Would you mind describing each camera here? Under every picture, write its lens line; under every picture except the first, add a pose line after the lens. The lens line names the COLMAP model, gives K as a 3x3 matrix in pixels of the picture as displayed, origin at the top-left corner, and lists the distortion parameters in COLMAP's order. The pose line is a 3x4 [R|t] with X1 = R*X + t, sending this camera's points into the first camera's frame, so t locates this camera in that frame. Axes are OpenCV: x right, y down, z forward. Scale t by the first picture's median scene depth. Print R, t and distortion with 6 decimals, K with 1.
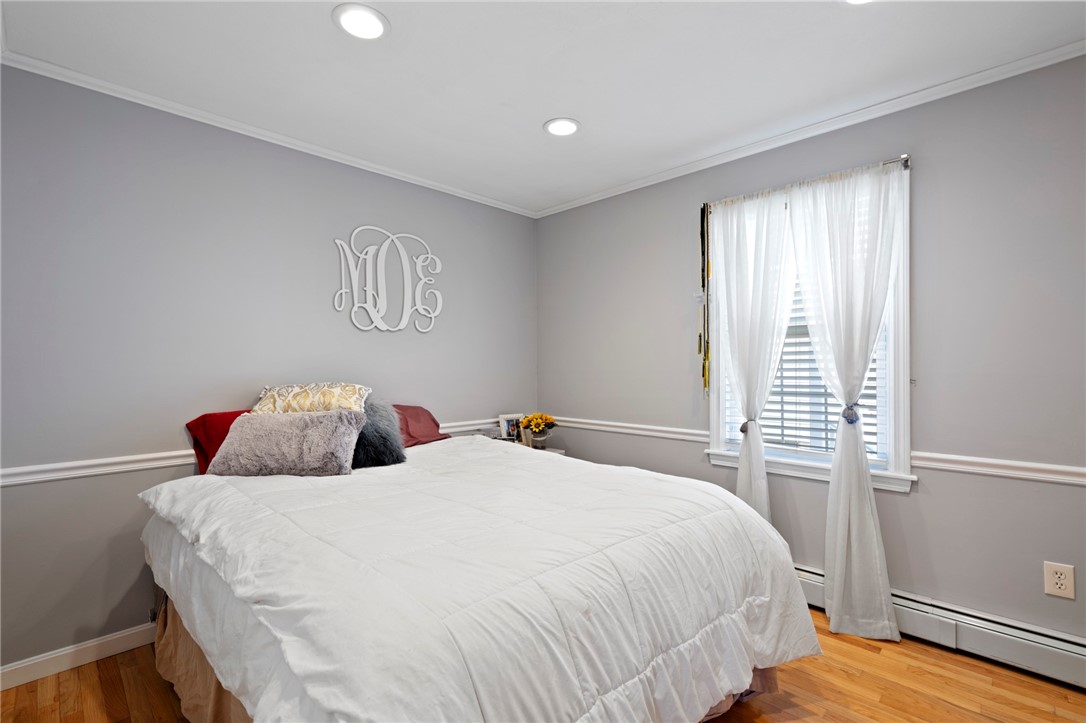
lens RADIAL K [[492.7, 0, 543.0], [0, 492.7, 361.5], [0, 0, 1]] dist [-0.003037, 0.000970]
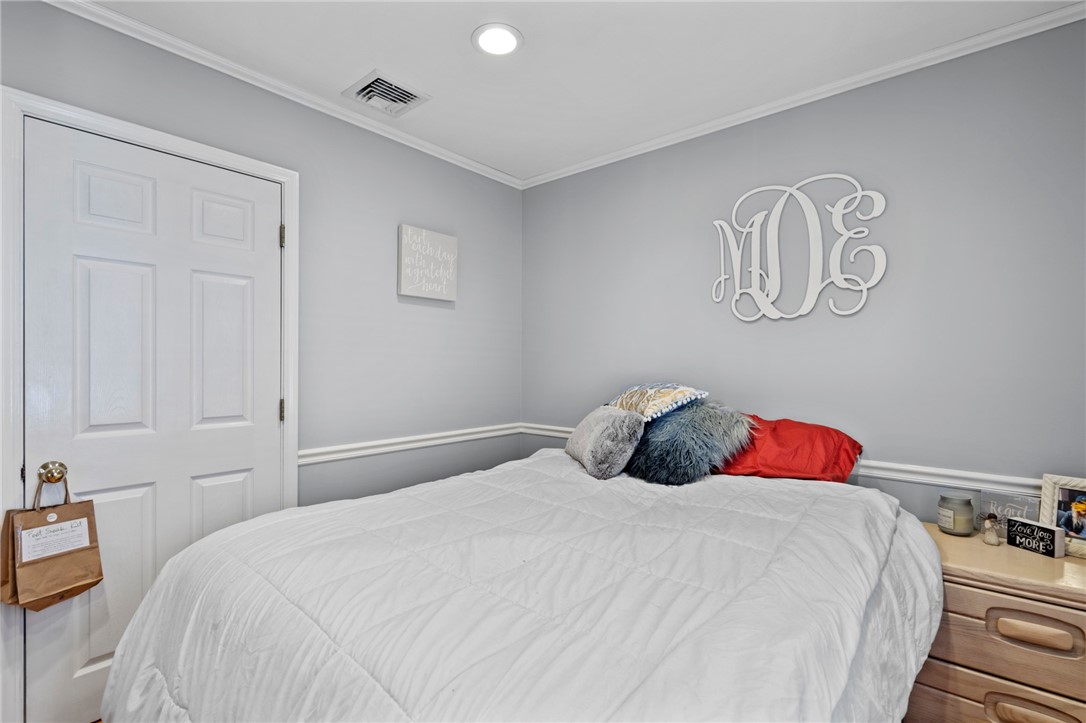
lens RADIAL K [[492.7, 0, 543.0], [0, 492.7, 361.5], [0, 0, 1]] dist [-0.003037, 0.000970]
pose [[0.075661, 0.000297, -0.997134, 0.399332], [0.002033, 0.999998, 0.000453, 0.001593], [0.997132, -0.002062, 0.075660, 0.577609]]
